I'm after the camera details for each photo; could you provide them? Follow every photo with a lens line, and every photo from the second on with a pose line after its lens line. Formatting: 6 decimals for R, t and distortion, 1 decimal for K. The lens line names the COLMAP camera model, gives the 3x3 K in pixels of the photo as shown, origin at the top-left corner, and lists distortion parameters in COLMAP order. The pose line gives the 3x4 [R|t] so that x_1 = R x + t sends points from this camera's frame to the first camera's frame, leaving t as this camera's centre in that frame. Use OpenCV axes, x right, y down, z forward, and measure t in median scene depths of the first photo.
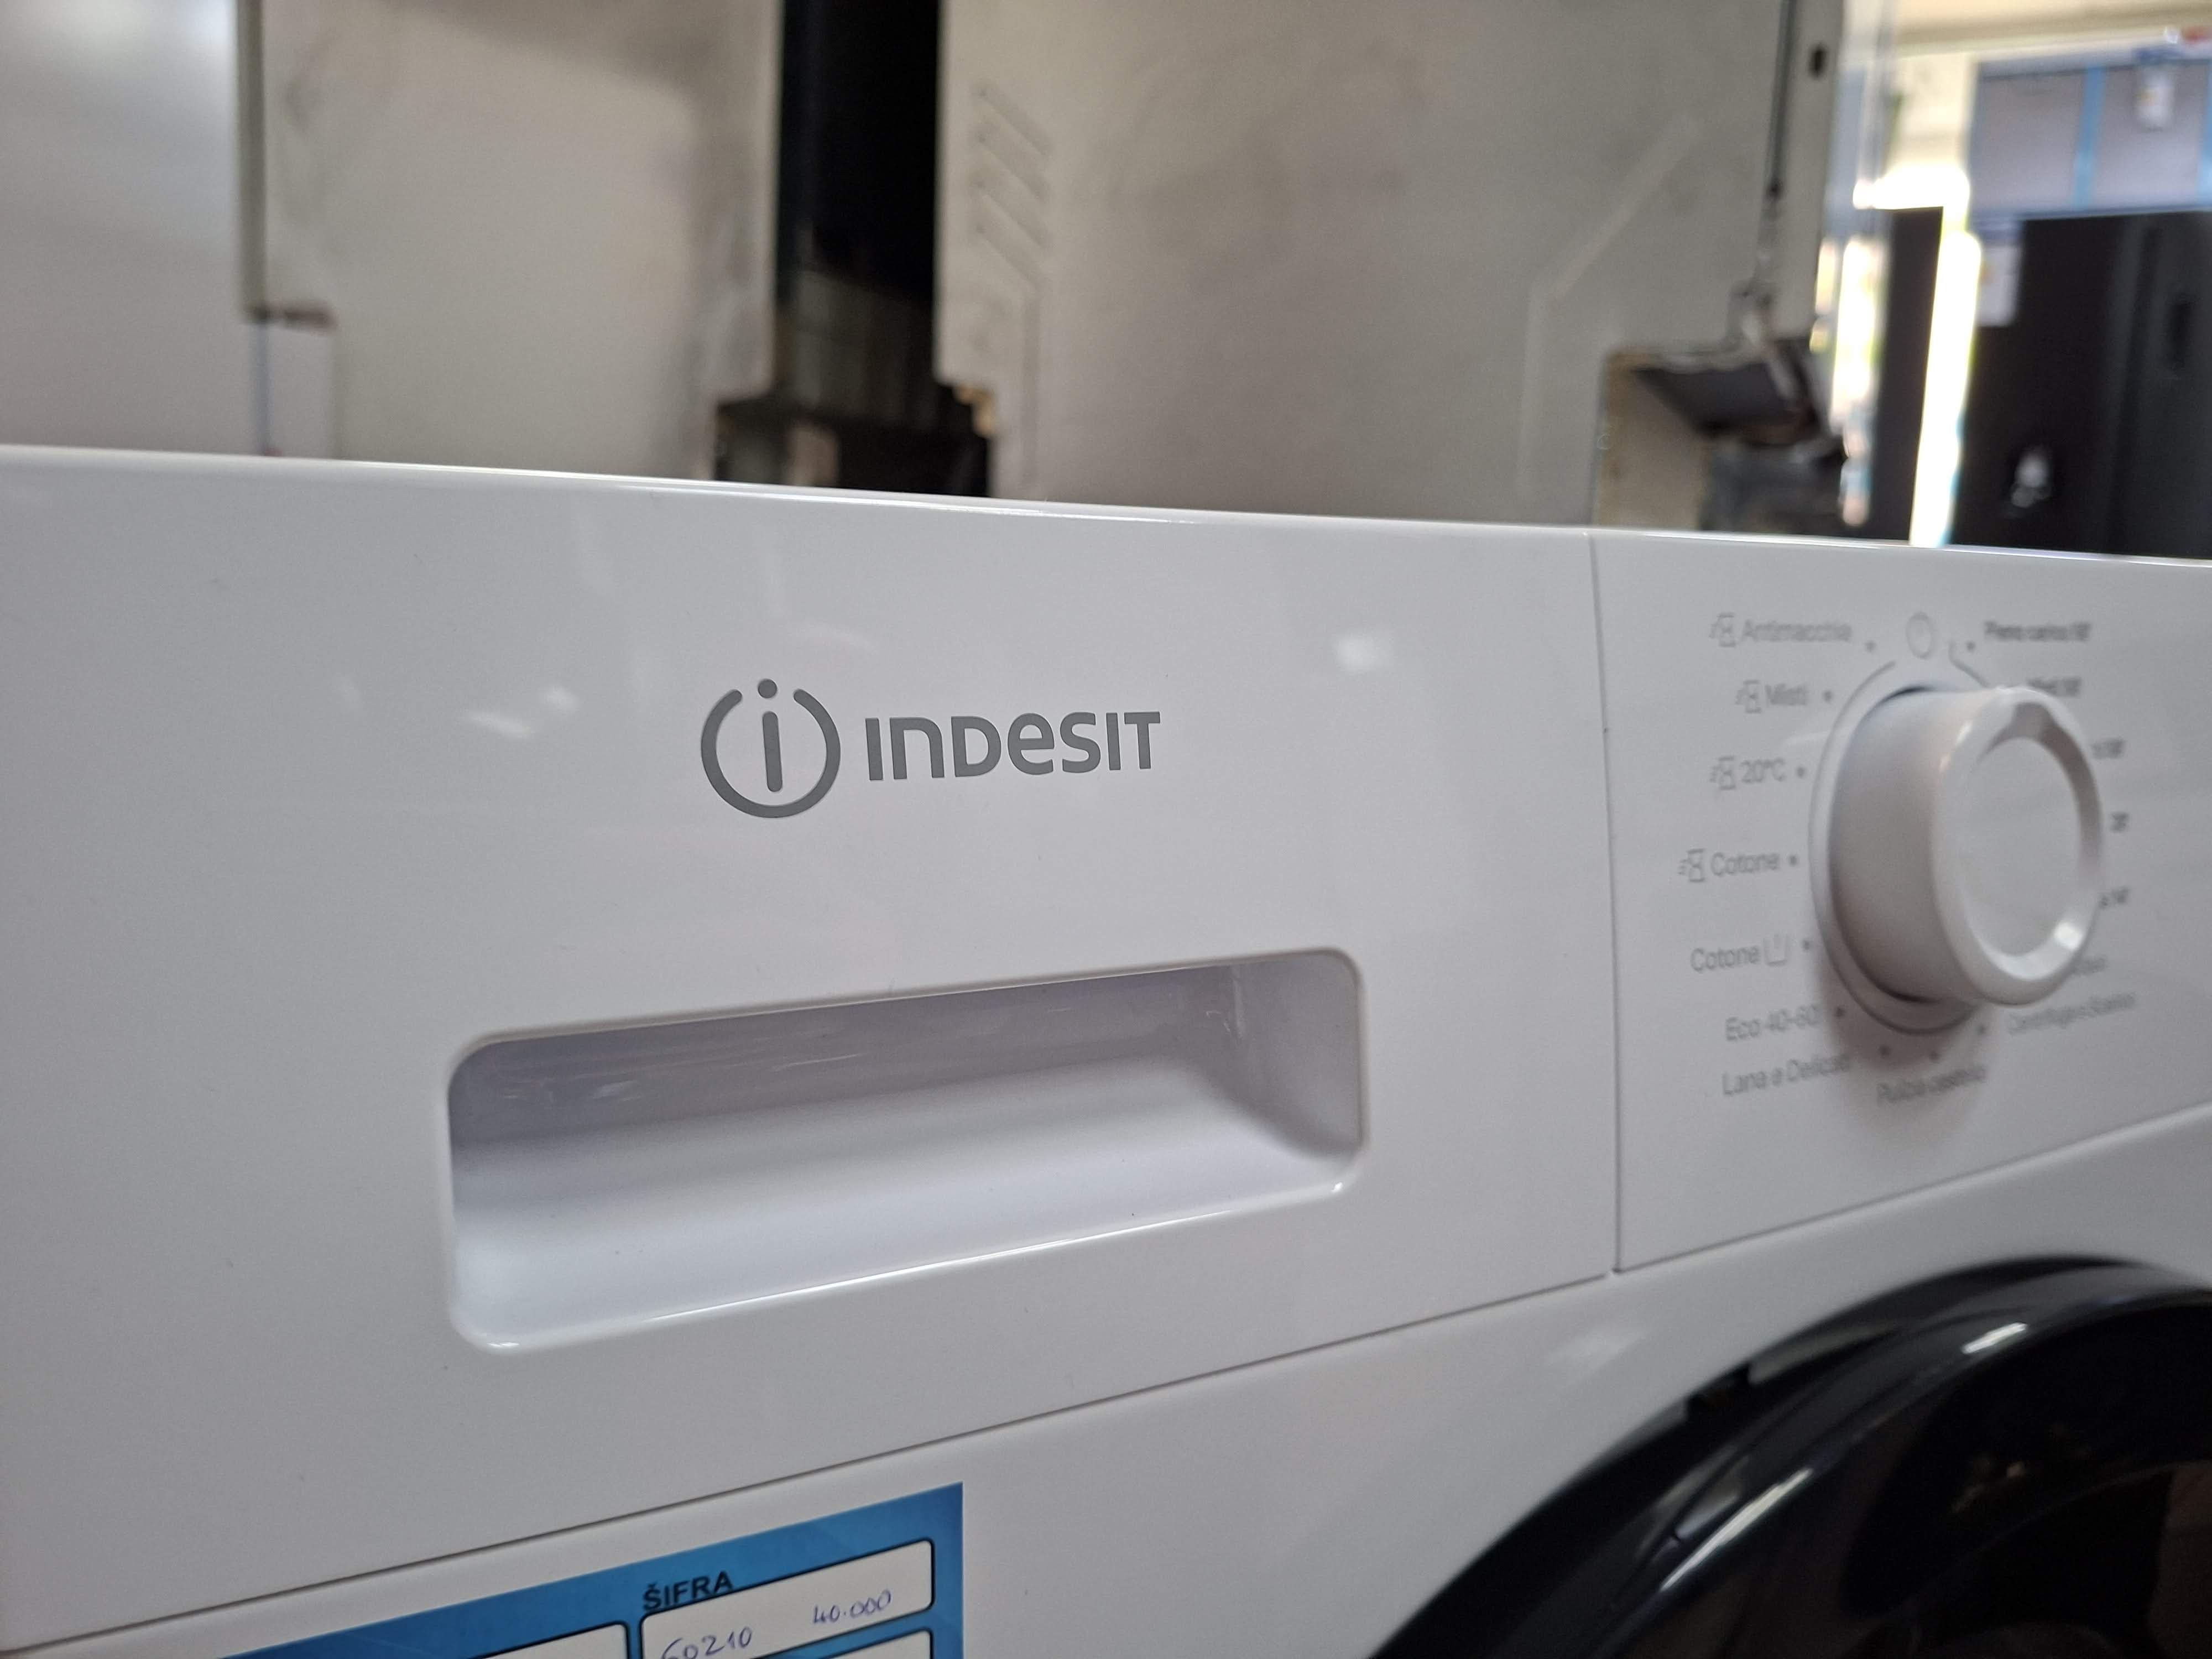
lens RADIAL K [[1569.4, 0, 1106.0], [0, 1569.4, 829.5], [0, 0, 1]] dist [0.054248, -0.088502]
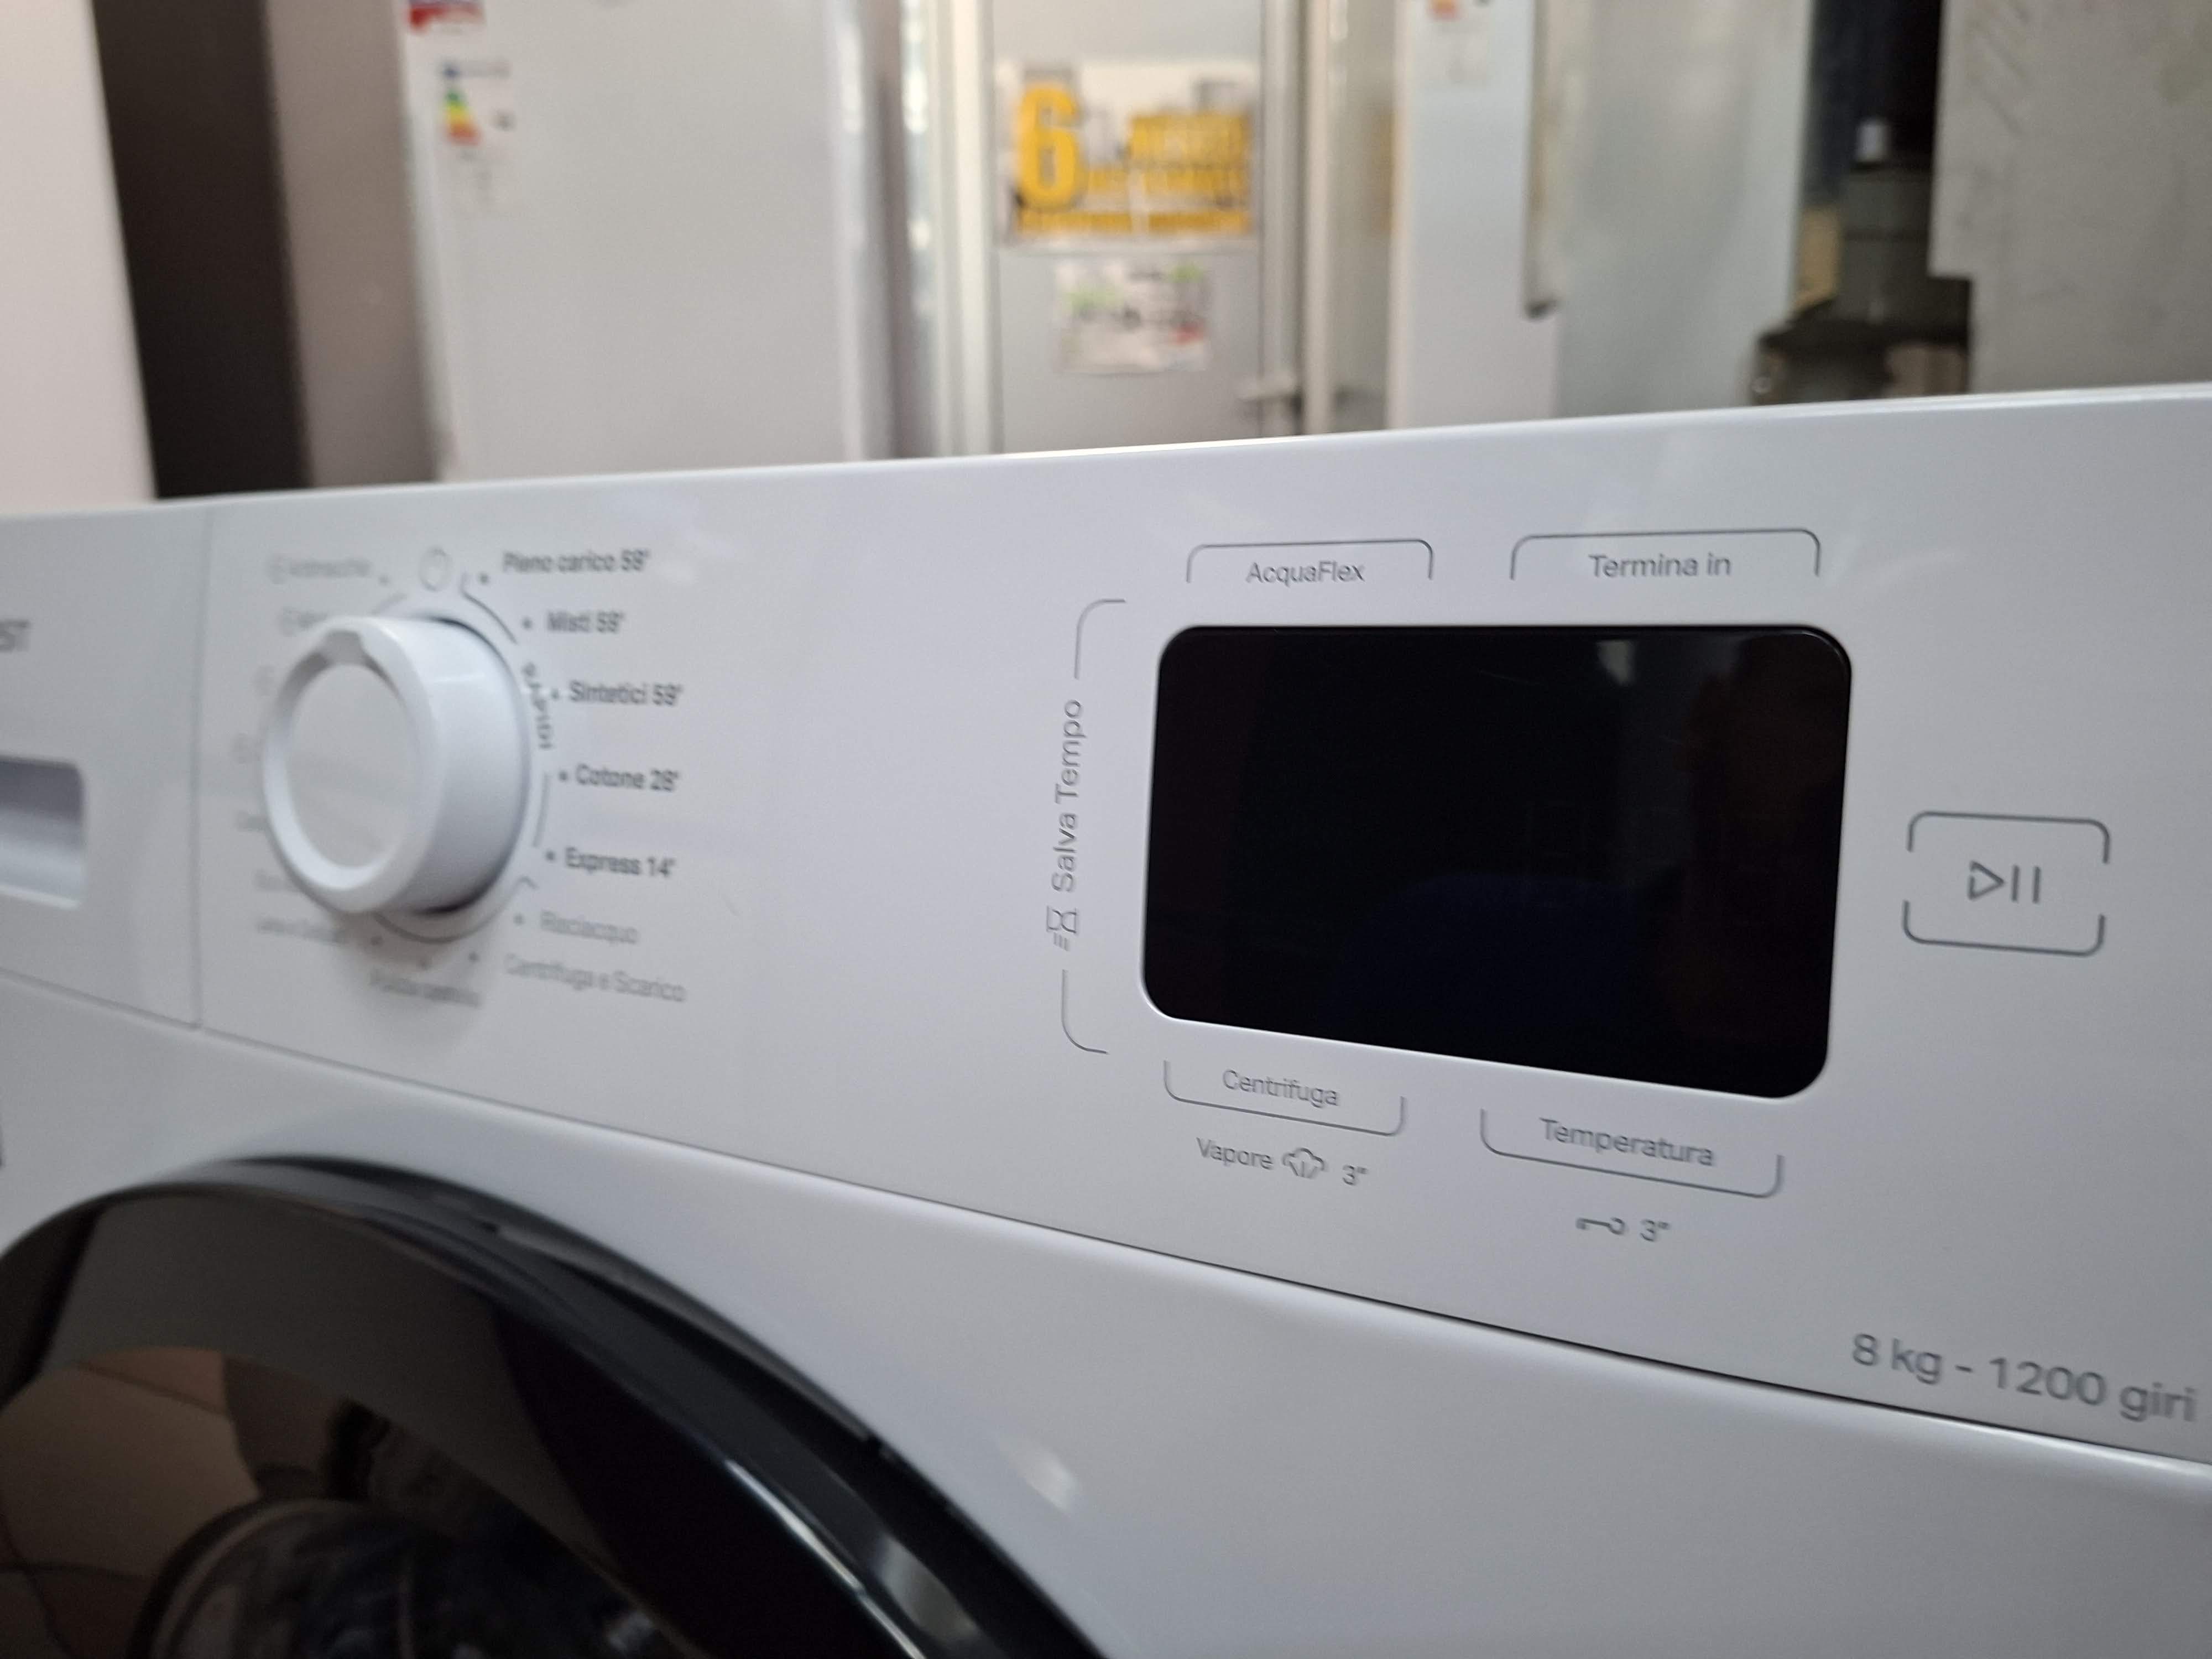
lens RADIAL K [[1569.4, 0, 1106.0], [0, 1569.4, 829.5], [0, 0, 1]] dist [0.054248, -0.088502]
pose [[0.480911, 0.120637, -0.868430, 1.748089], [-0.100547, 0.991543, 0.082059, -0.085115], [0.870985, 0.047855, 0.488974, 0.919863]]
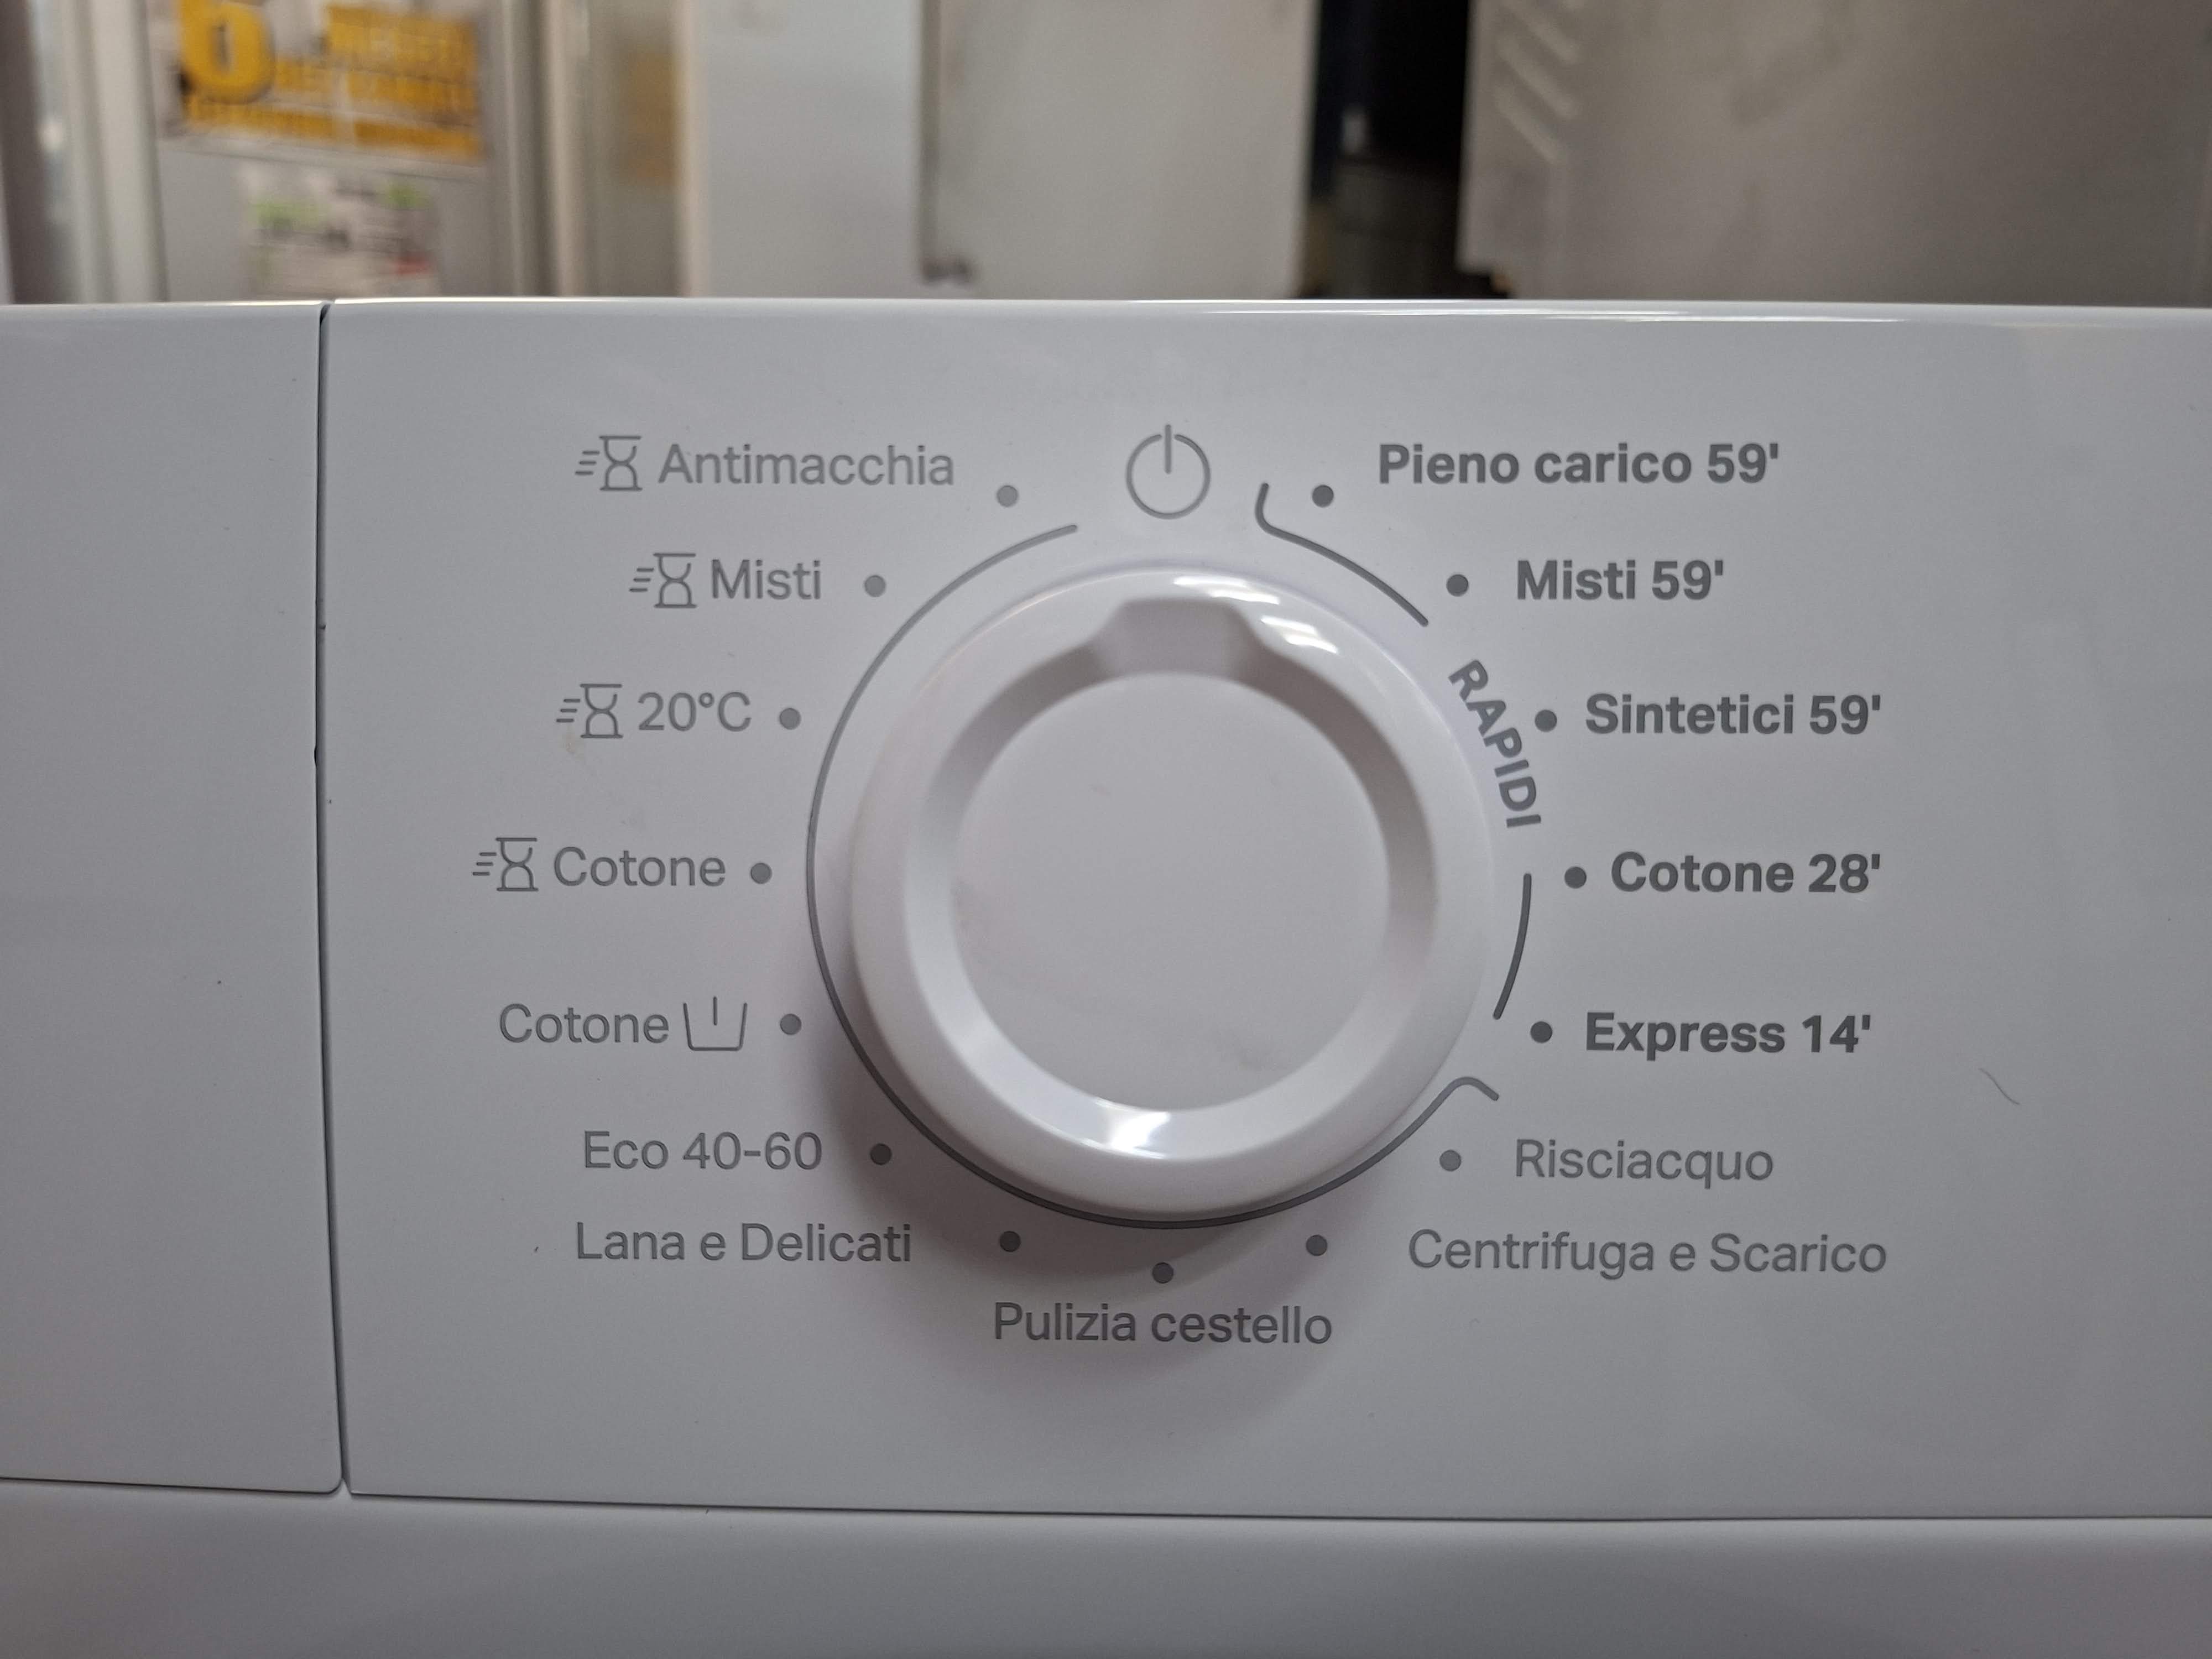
lens RADIAL K [[1569.4, 0, 1106.0], [0, 1569.4, 829.5], [0, 0, 1]] dist [0.054248, -0.088502]
pose [[0.849835, 0.082551, -0.520544, 0.810365], [-0.064271, 0.996518, 0.053106, -0.033304], [0.523116, -0.011676, 0.852182, 0.570347]]
